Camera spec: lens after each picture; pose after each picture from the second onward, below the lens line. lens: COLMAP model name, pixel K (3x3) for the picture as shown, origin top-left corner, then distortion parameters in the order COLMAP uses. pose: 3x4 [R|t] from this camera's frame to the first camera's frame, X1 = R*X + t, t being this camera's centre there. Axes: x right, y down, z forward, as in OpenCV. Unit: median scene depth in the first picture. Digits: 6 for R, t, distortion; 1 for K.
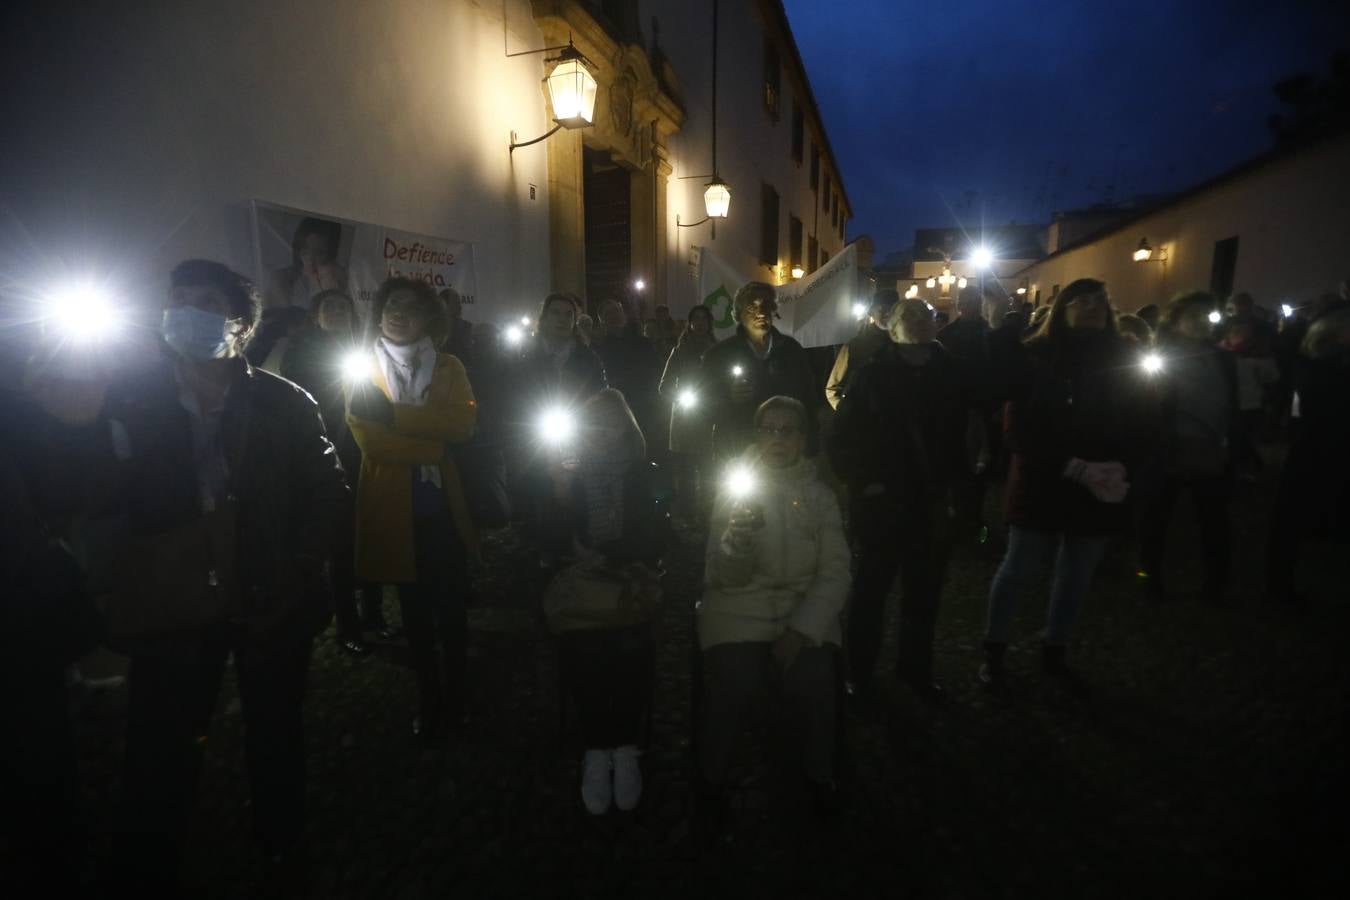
lens RADIAL K [[583.1, 0, 664.1], [0, 583.1, 432.5], [0, 0, 1]] dist [-0.038856, 0.000122]
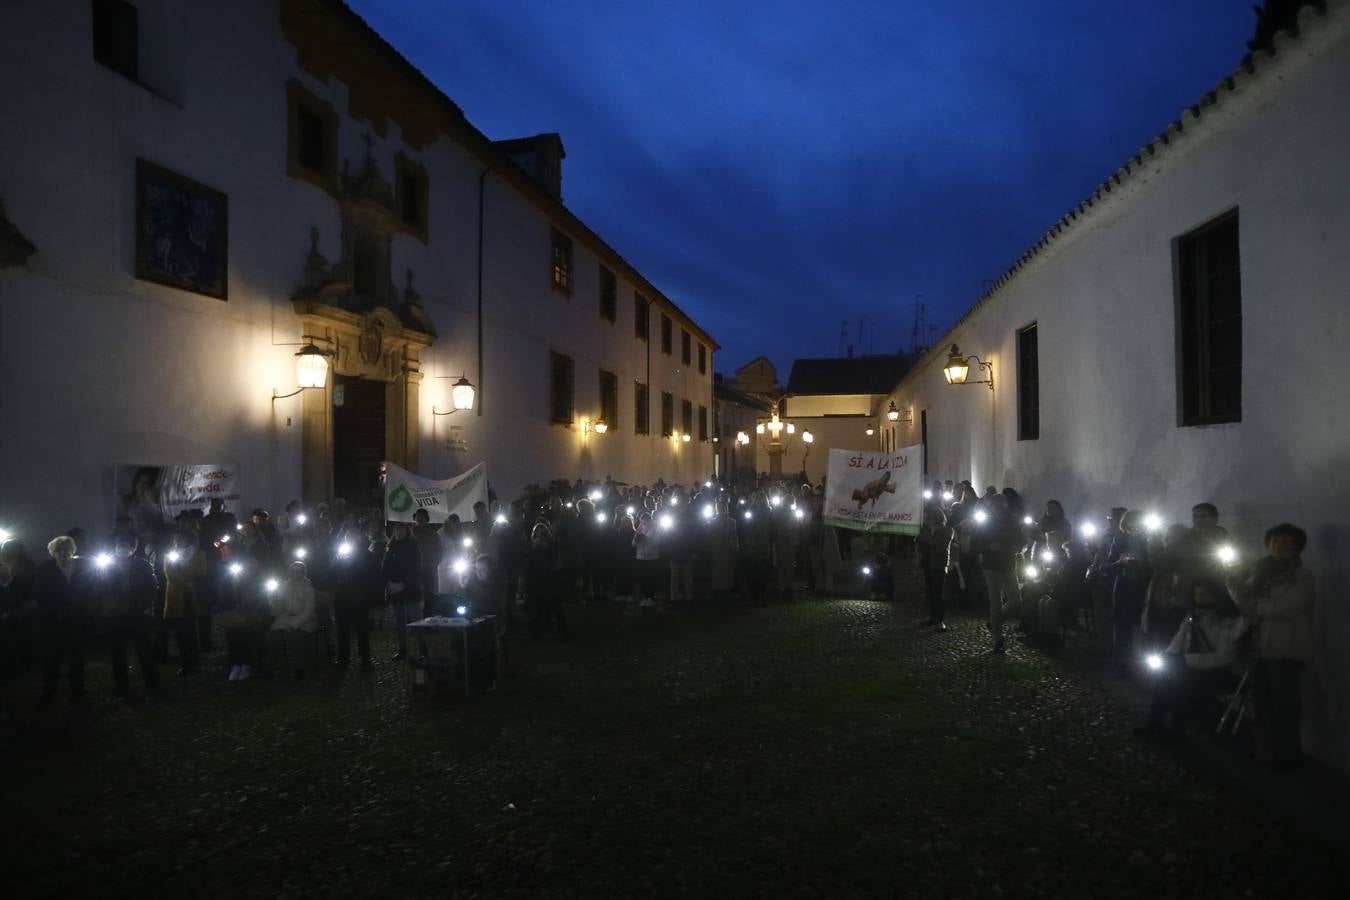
lens RADIAL K [[849.3, 0, 671.8], [0, 849.3, 420.7], [0, 0, 1]] dist [-0.000518, 0.000213]
pose [[0.996457, 0.002556, 0.084069, 0.487332], [0.014626, 0.979044, -0.203121, 0.045560], [-0.082826, 0.203631, 0.975538, -1.049769]]
